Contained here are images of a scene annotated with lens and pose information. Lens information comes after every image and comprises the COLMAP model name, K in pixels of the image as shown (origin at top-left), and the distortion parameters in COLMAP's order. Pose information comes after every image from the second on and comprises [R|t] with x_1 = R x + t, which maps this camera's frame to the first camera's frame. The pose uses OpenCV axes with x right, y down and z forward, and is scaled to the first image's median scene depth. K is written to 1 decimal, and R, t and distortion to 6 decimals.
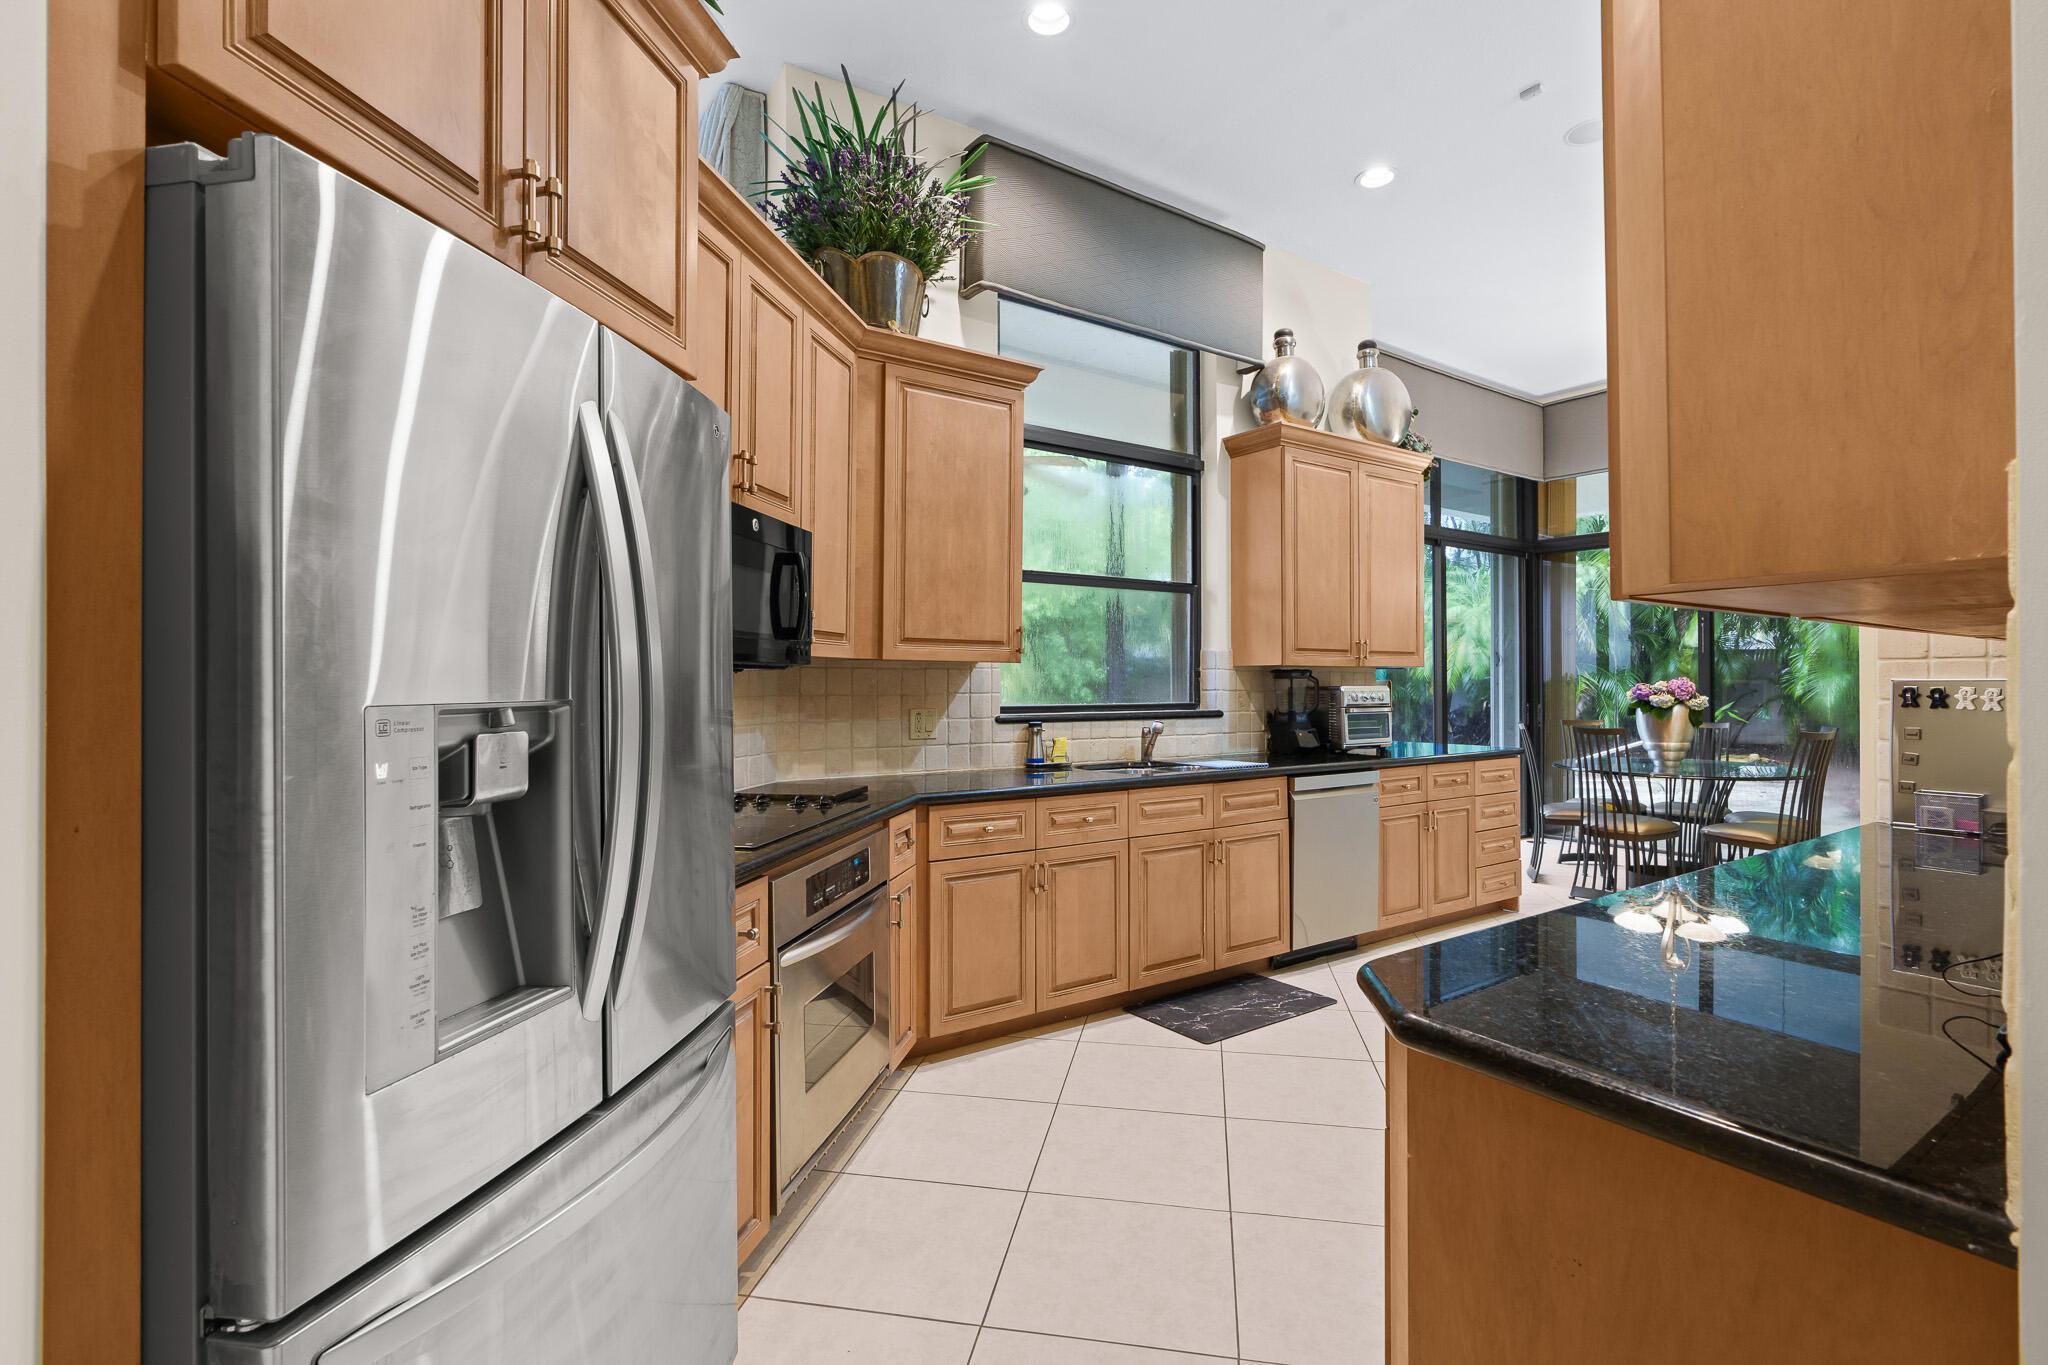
lens RADIAL K [[940.8, 0, 1030.7], [0, 940.8, 674.3], [0, 0, 1]] dist [-0.003837, 0.000162]
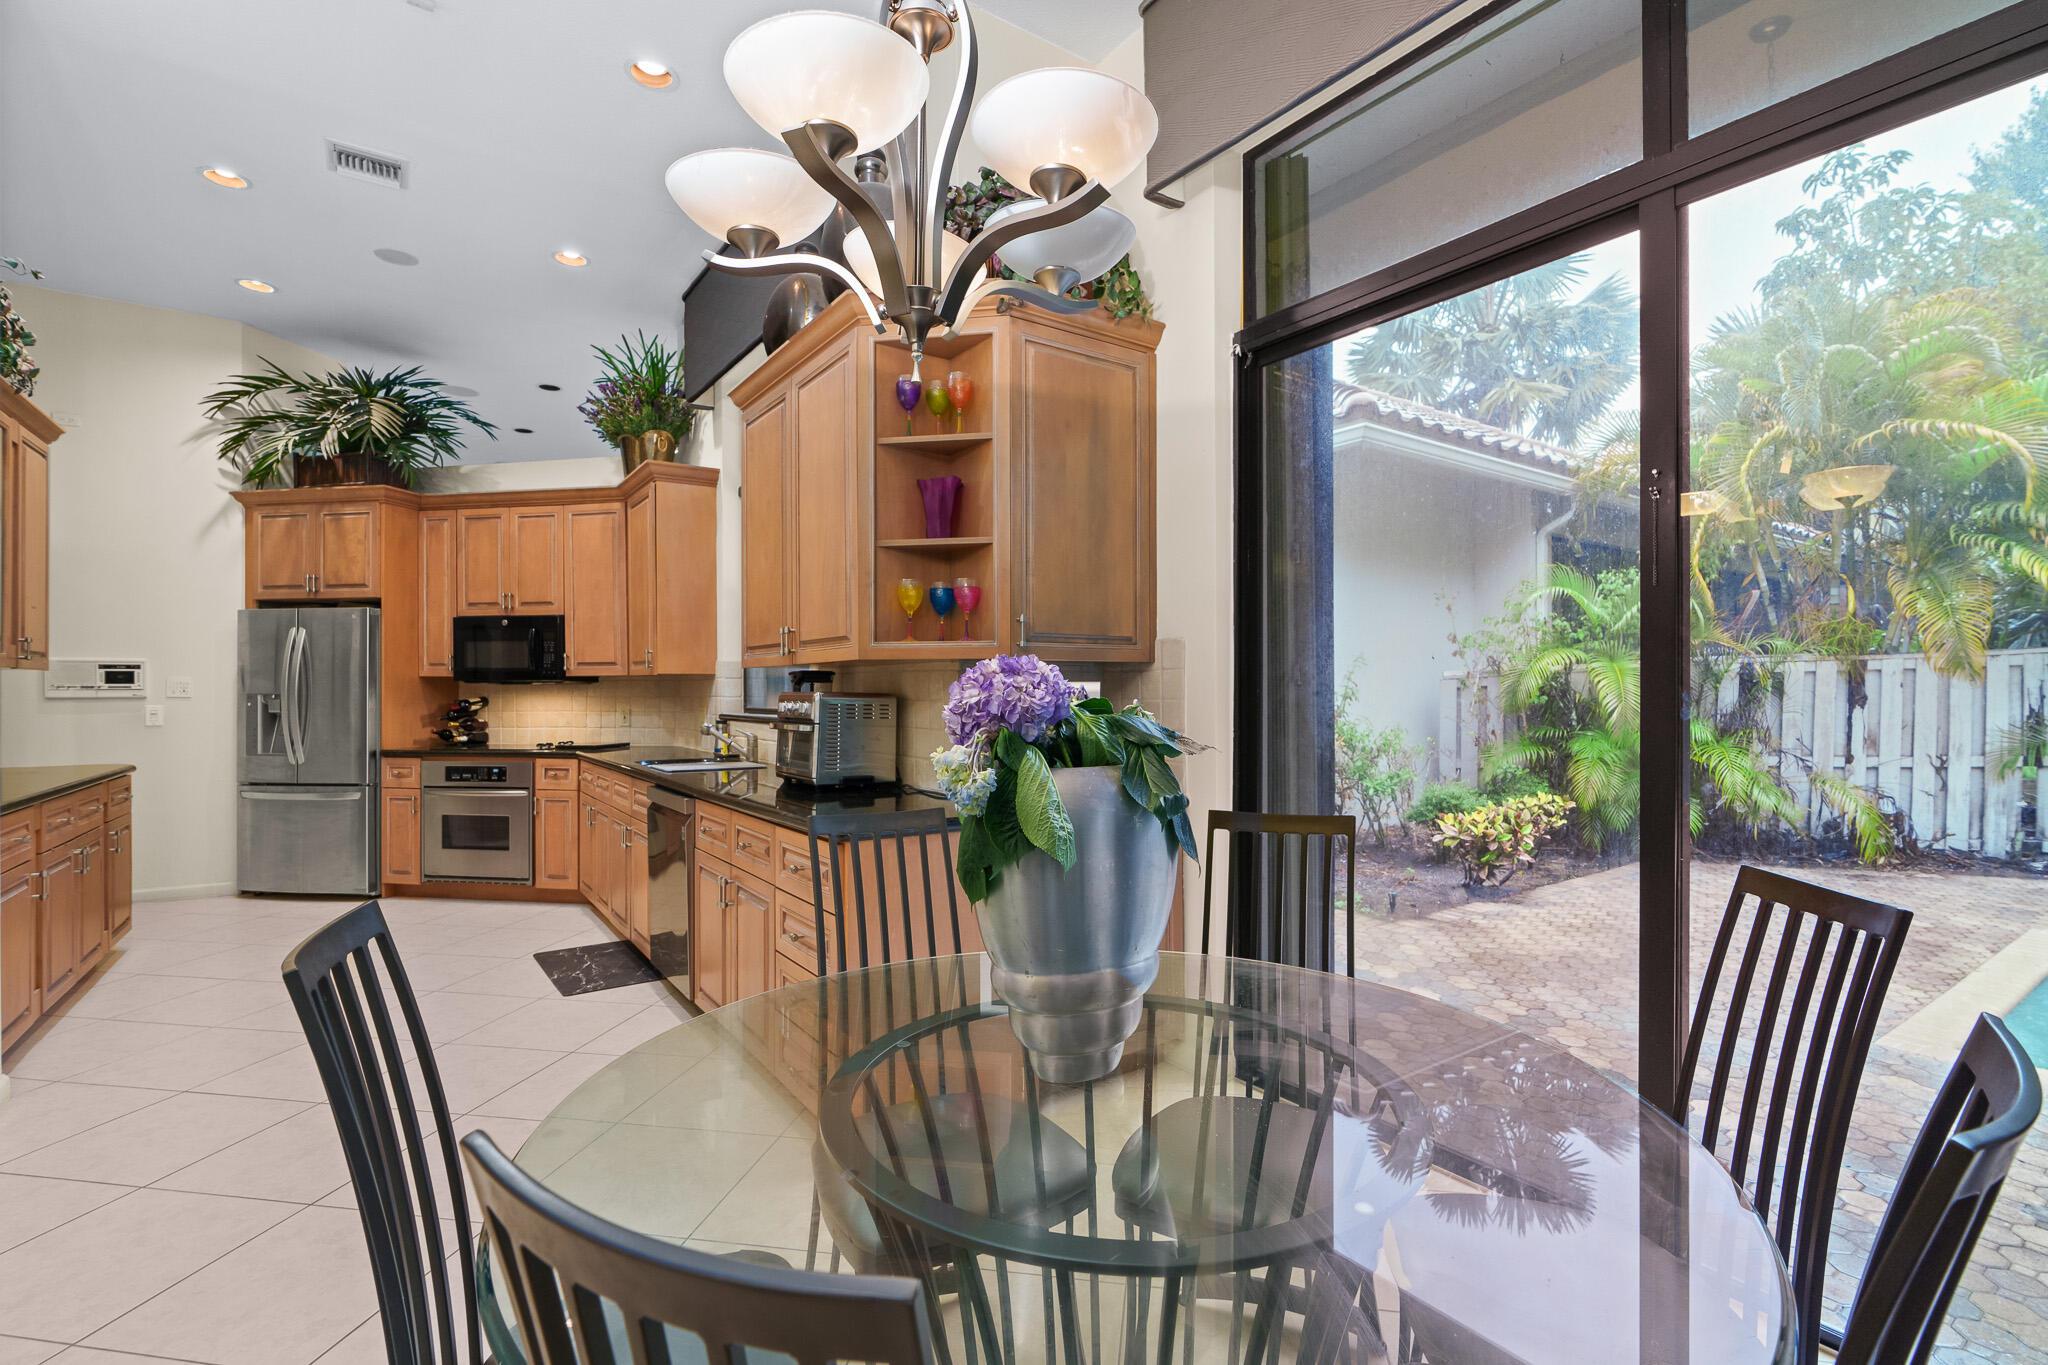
lens RADIAL K [[937.4, 0, 1027.5], [0, 937.4, 691.1], [0, 0, 1]] dist [-0.000656, 0.000376]
pose [[0.007650, -0.000525, -0.999971, 1.158717], [0.007149, 0.999974, -0.000470, 0.014275], [0.999945, -0.007146, 0.007653, 1.281181]]
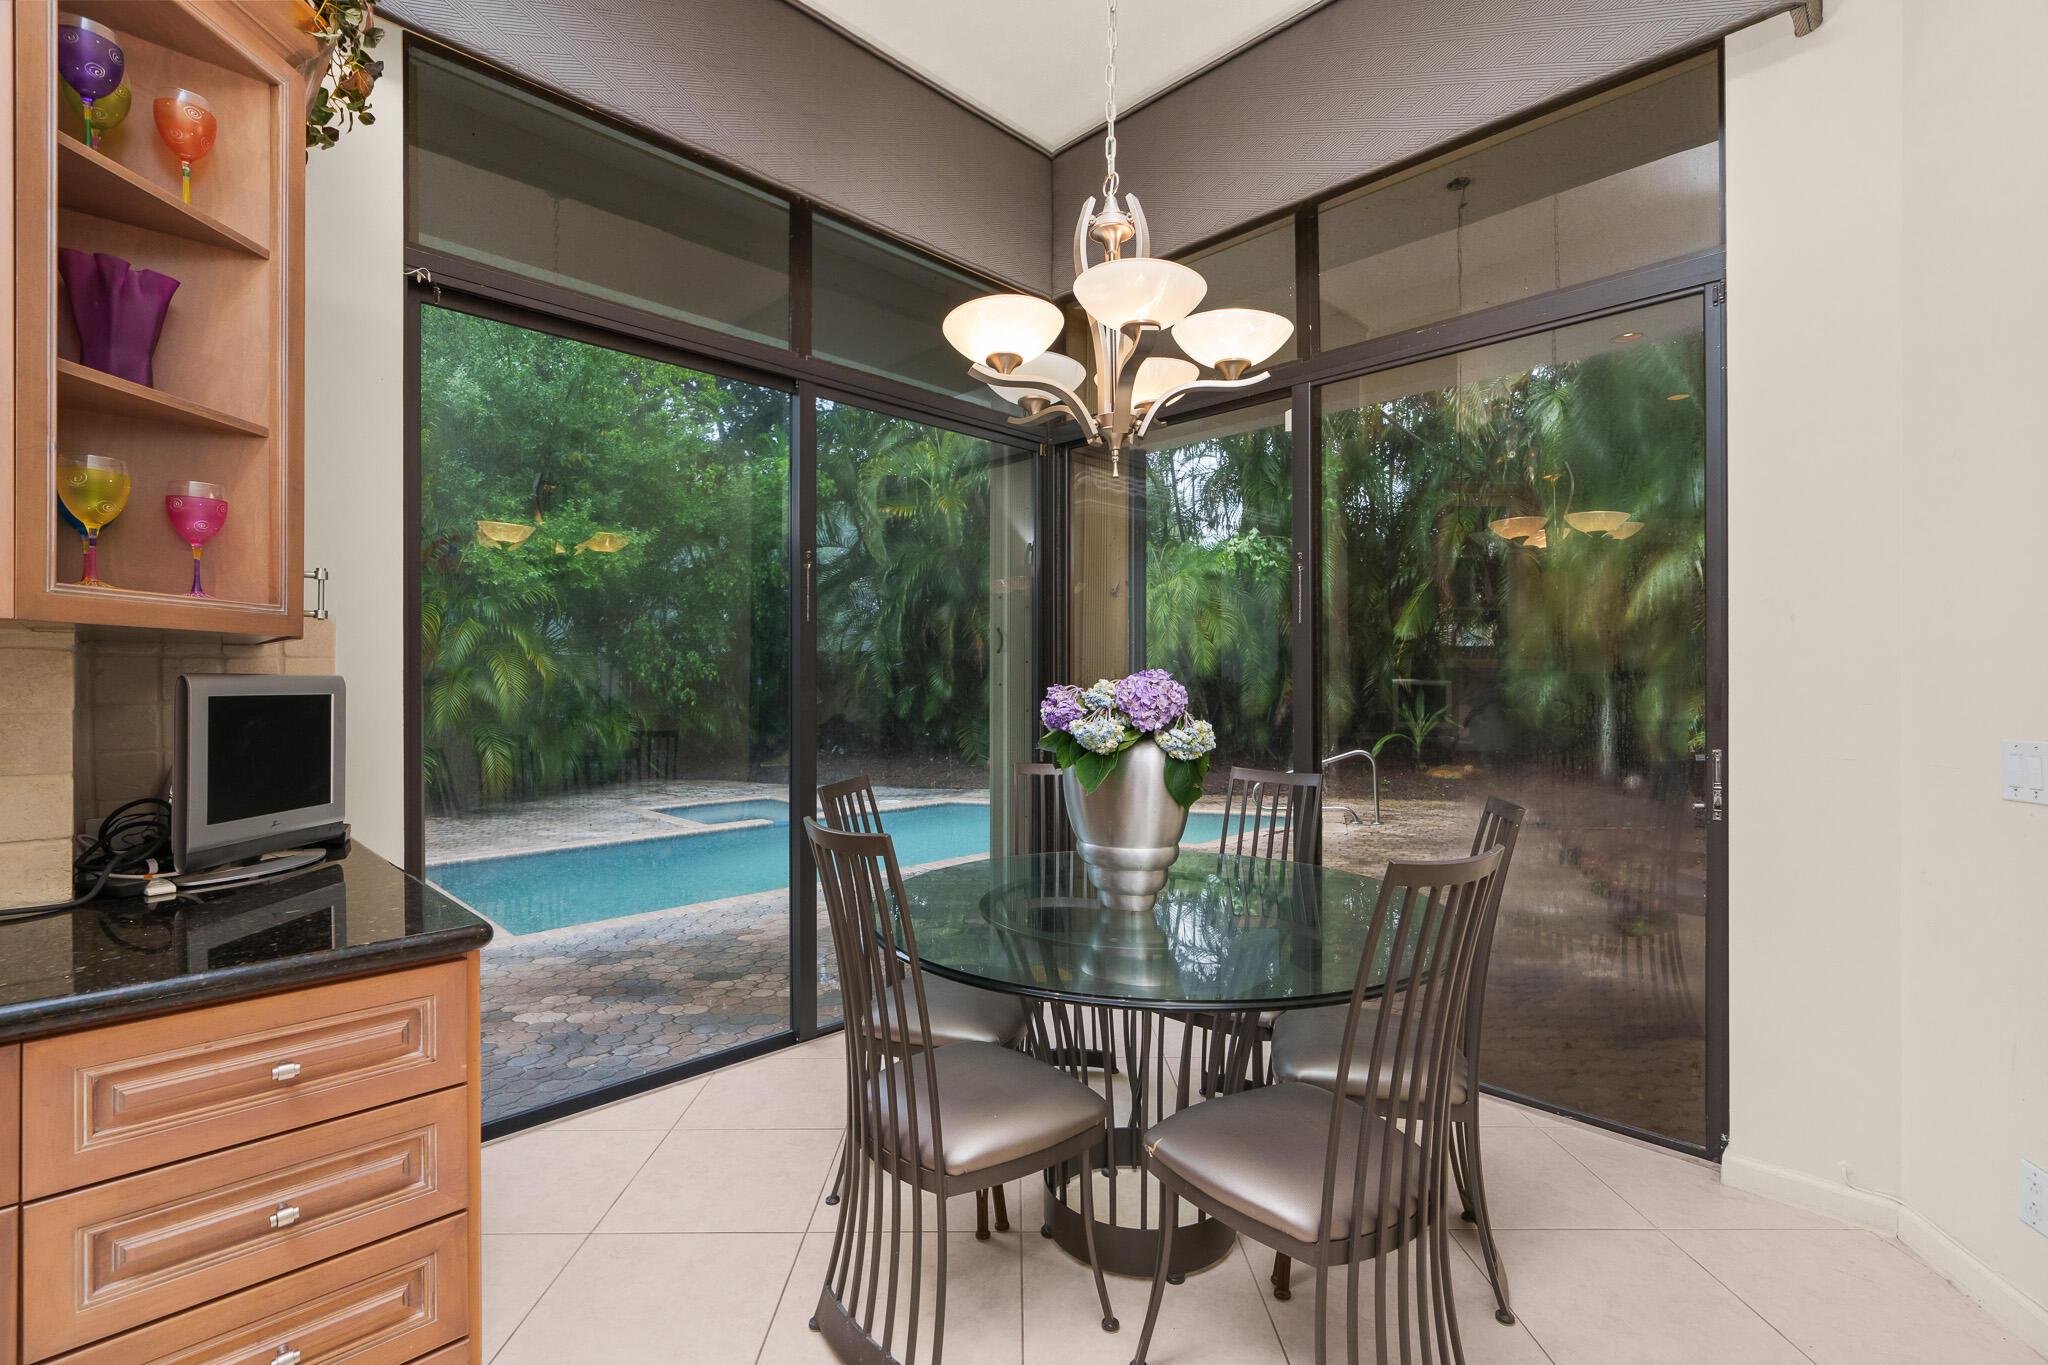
lens RADIAL K [[925.8, 0, 1026.1], [0, 925.8, 680.5], [0, 0, 1]] dist [-0.005241, 0.001222]
pose [[0.982878, 0.001743, 0.184249, 0.734663], [-0.002964, 0.999975, 0.006351, 0.006675], [-0.184234, -0.006788, 0.982859, 0.830464]]
